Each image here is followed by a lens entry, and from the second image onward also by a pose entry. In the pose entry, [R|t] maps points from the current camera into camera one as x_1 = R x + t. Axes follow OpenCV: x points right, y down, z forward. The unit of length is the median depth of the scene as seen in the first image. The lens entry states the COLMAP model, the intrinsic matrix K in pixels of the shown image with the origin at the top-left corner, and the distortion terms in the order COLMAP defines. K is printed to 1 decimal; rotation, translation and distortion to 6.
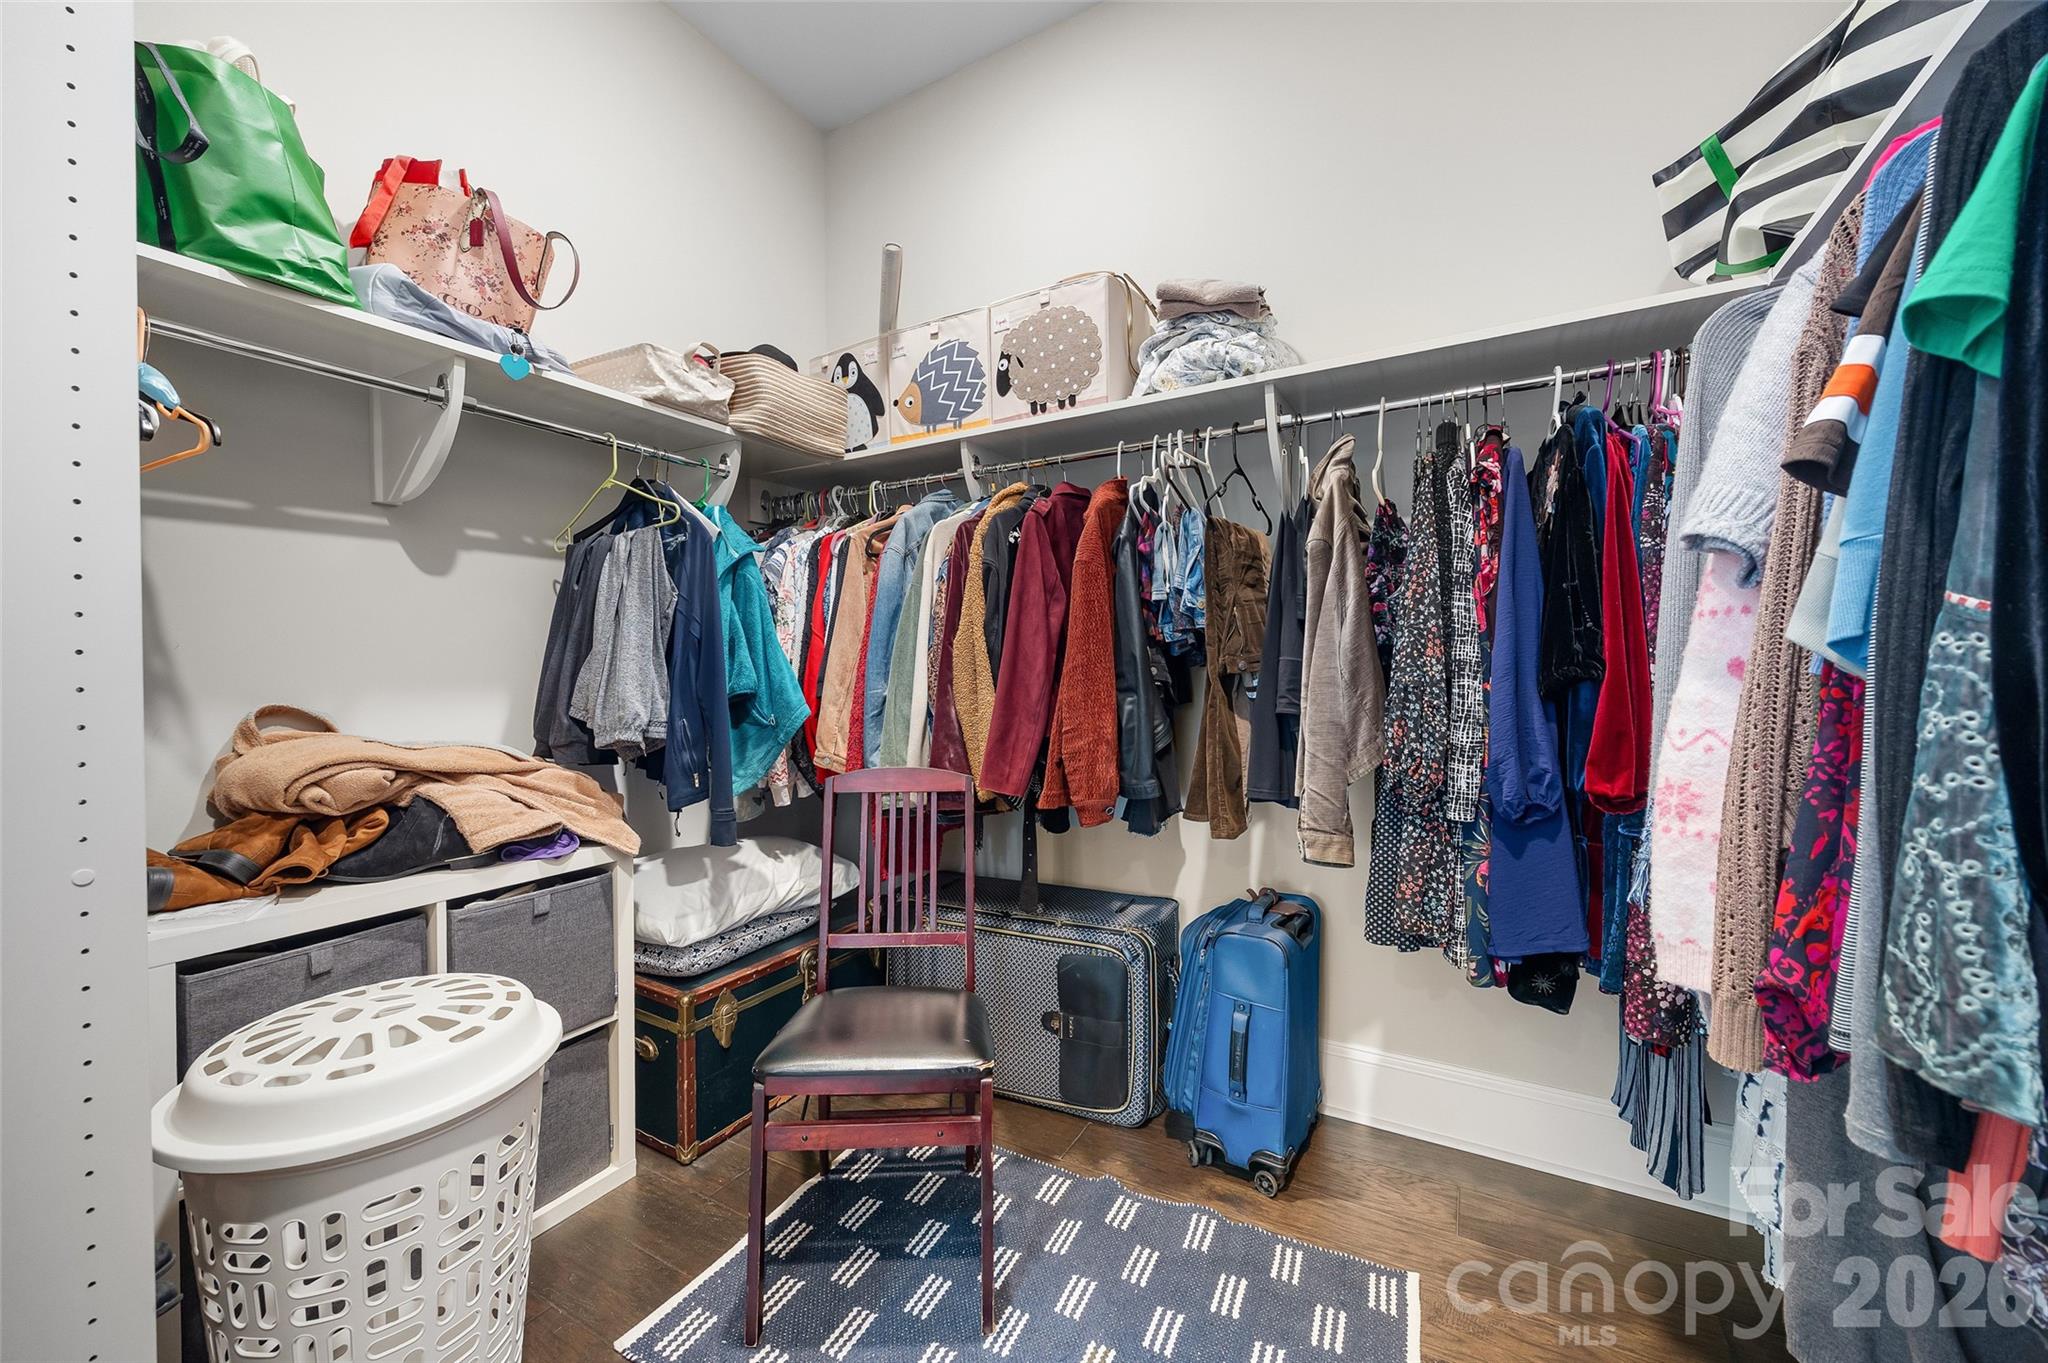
lens RADIAL K [[771.6, 0, 1019.9], [0, 771.6, 671.4], [0, 0, 1]] dist [-0.002504, -0.000192]
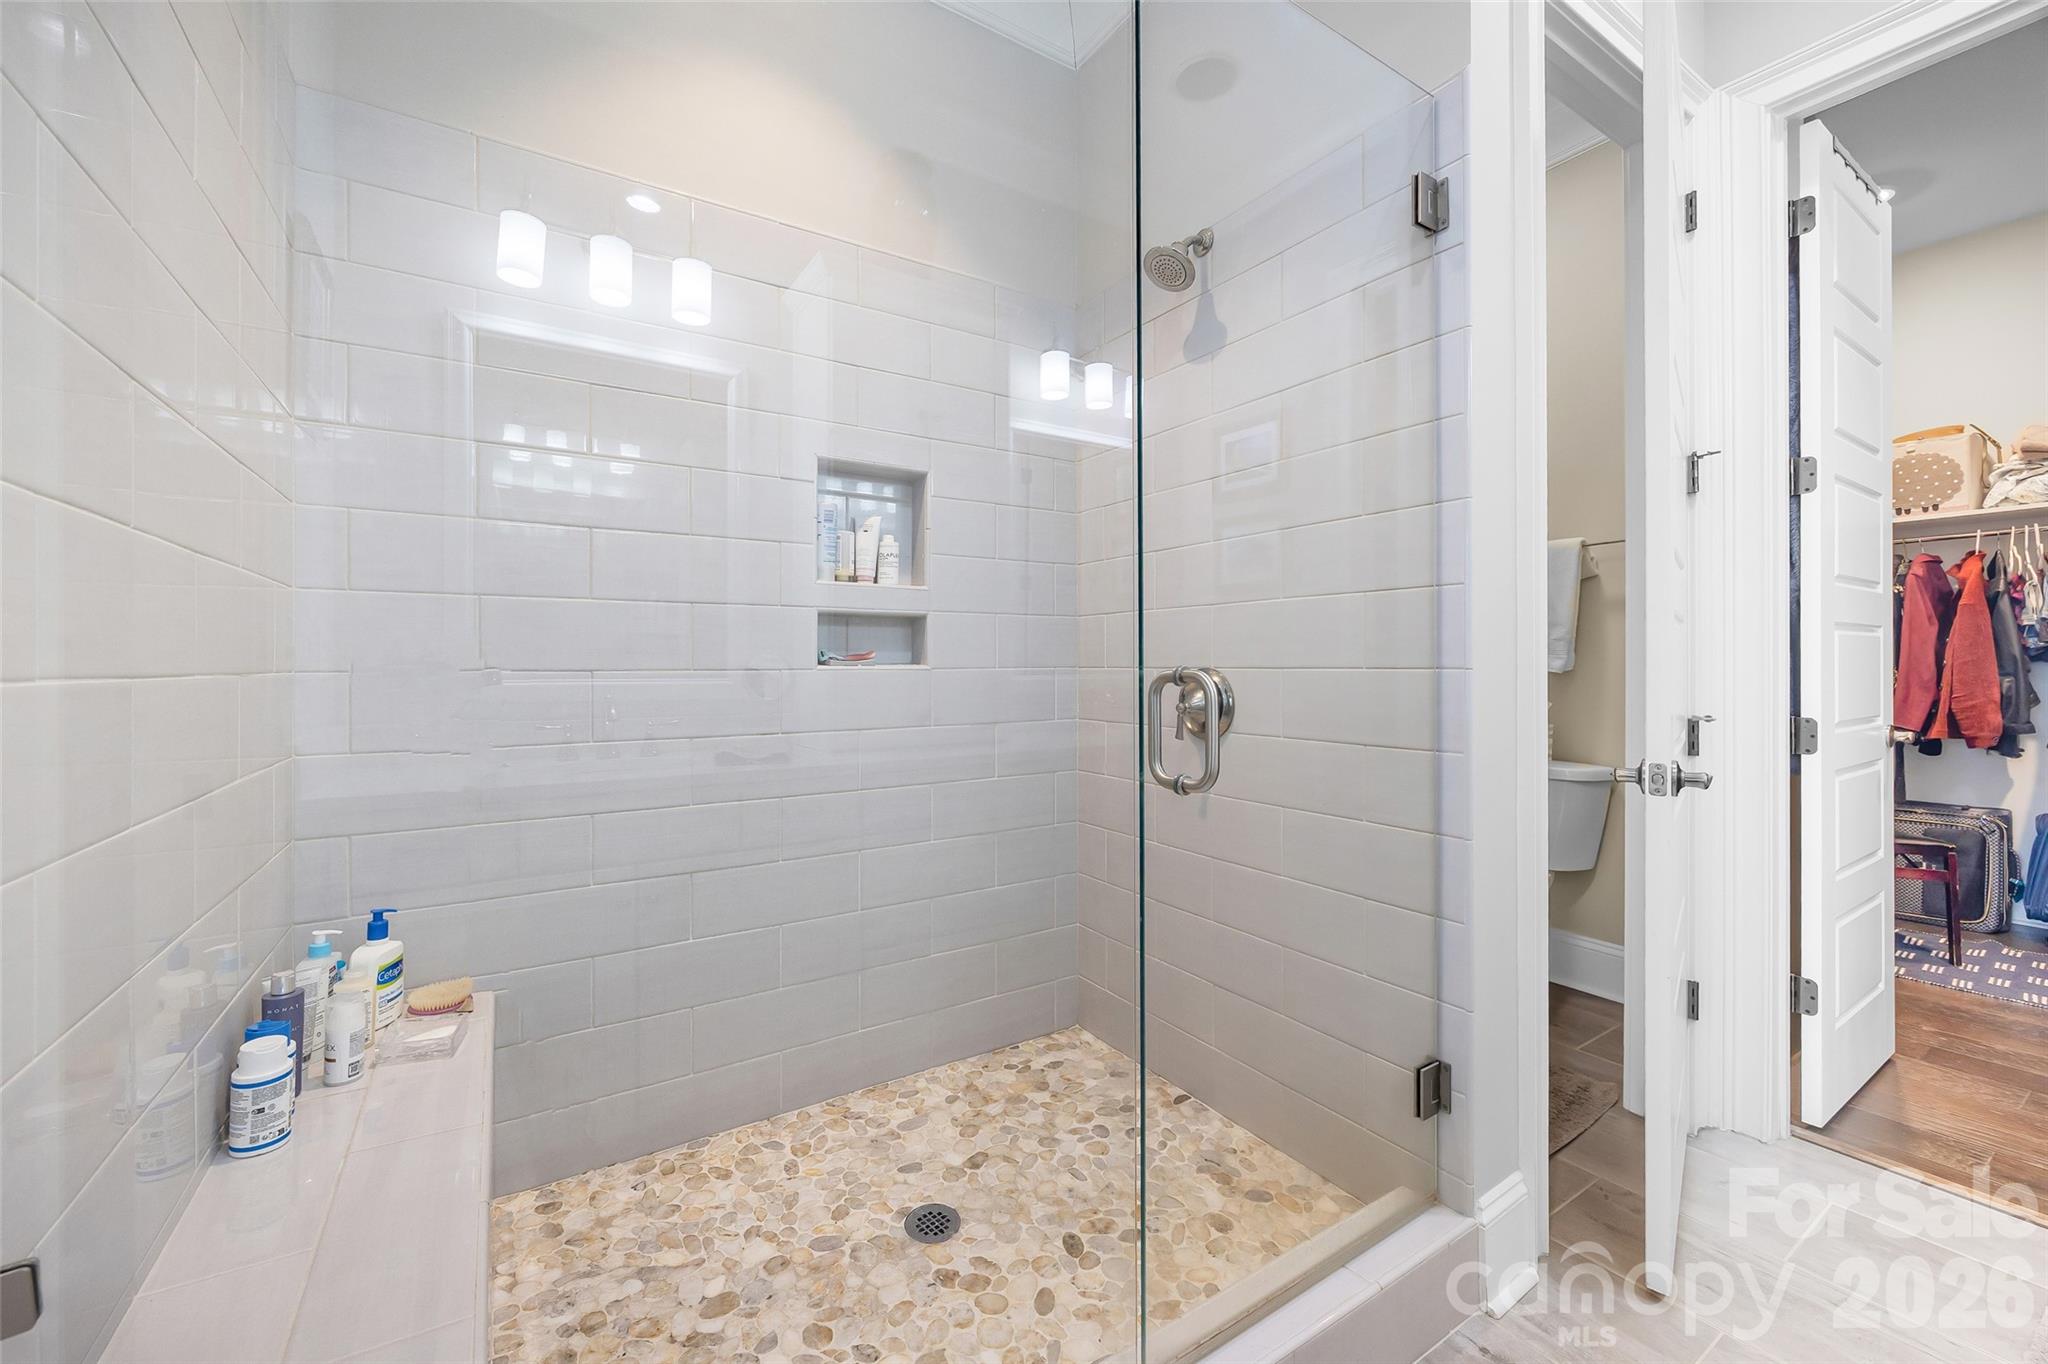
lens RADIAL K [[813.1, 0, 1016.4], [0, 813.1, 669.3], [0, 0, 1]] dist [0.001973, 0.000294]
pose [[0.893652, 0.002202, -0.448754, -1.105524], [-0.002168, 0.999997, 0.000589, 0.015918], [0.448754, 0.000447, 0.893655, -1.804725]]
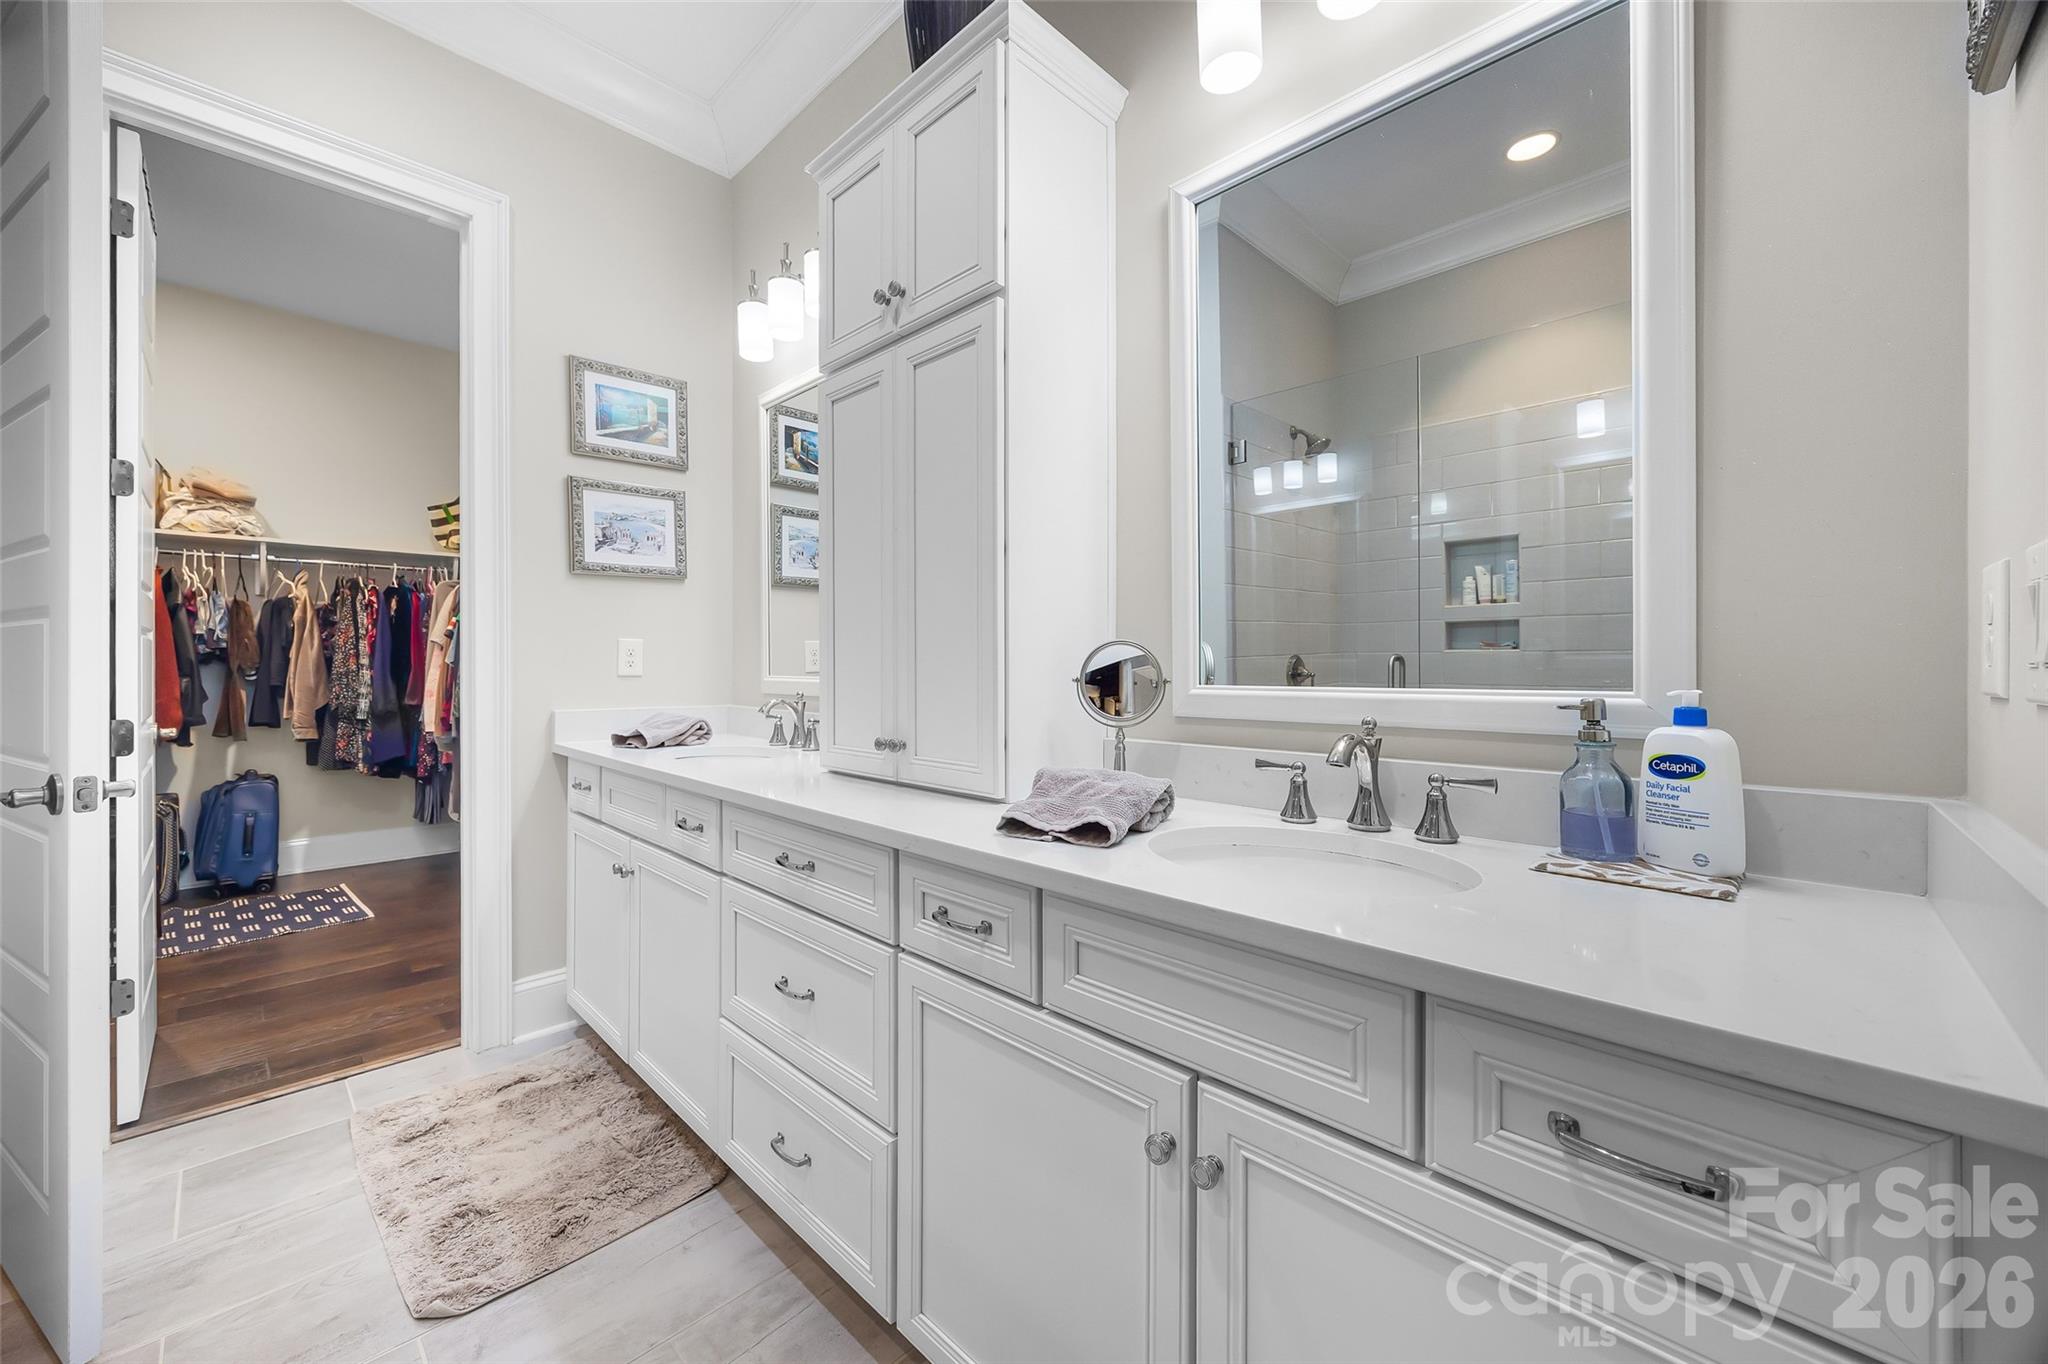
lens RADIAL K [[771.6, 0, 1019.9], [0, 771.6, 671.9], [0, 0, 1]] dist [-0.002504, -0.000192]
pose [[0.237204, 0.002139, 0.971457, -1.395079], [-0.000803, 0.999998, -0.002006, 0.016125], [-0.971459, -0.000304, 0.237206, -1.765075]]
